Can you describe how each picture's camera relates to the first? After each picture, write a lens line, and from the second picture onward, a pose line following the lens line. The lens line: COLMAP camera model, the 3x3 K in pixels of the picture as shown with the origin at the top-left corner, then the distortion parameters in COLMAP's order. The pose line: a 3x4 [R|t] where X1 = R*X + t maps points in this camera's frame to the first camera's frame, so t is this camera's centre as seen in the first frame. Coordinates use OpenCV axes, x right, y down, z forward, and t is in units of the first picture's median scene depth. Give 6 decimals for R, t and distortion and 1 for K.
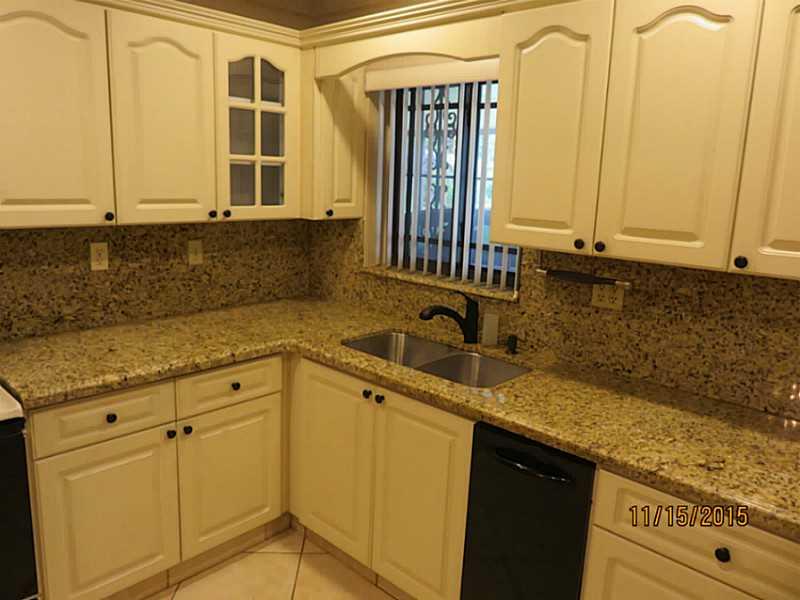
lens RADIAL K [[611.7, 0, 400.0], [0, 611.7, 300.0], [0, 0, 1]] dist [0.003177, 0.000187]
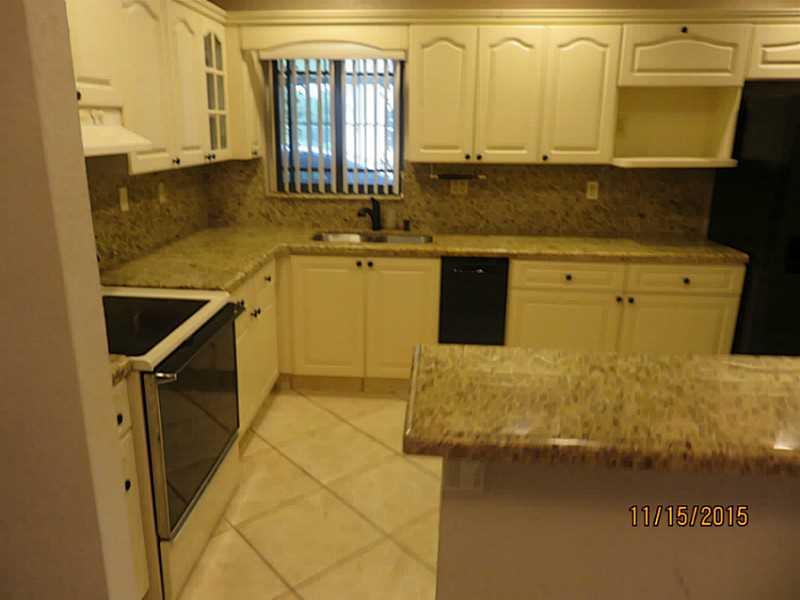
lens RADIAL K [[611.7, 0, 400.0], [0, 611.7, 300.0], [0, 0, 1]] dist [0.003177, 0.000187]
pose [[0.764491, -0.204550, 0.611321, -0.862434], [0.149693, 0.978730, 0.140286, 0.034596], [-0.627014, -0.015737, 0.778849, -0.272752]]
